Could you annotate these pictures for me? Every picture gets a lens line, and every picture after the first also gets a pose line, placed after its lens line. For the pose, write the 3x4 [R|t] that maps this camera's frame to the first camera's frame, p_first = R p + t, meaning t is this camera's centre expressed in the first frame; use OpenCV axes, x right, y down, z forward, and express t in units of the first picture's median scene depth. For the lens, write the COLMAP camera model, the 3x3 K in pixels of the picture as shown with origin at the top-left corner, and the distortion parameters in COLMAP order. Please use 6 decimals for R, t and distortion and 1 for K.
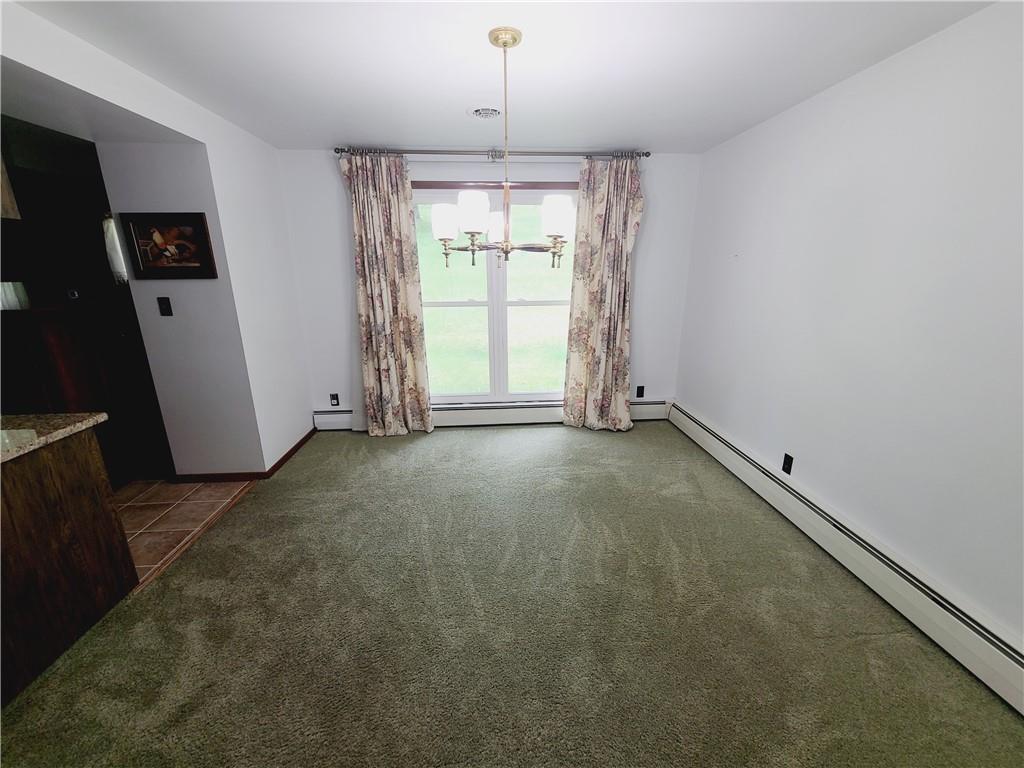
lens RADIAL K [[419.0, 0, 516.6], [0, 419.0, 386.9], [0, 0, 1]] dist [0.000063, -0.000261]
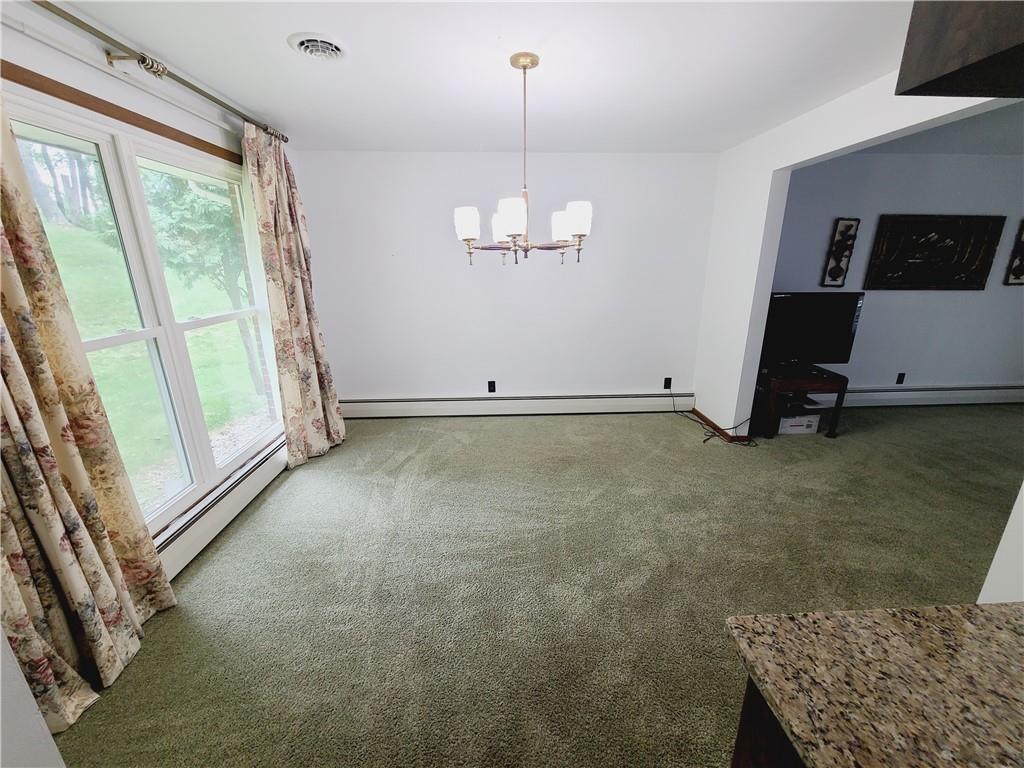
lens RADIAL K [[419.0, 0, 516.6], [0, 419.0, 386.9], [0, 0, 1]] dist [0.000063, -0.000261]
pose [[0.021507, -0.288095, 0.957360, -0.737255], [0.273511, 0.922746, 0.271534, -0.186676], [-0.961628, 0.256009, 0.098642, 0.619333]]
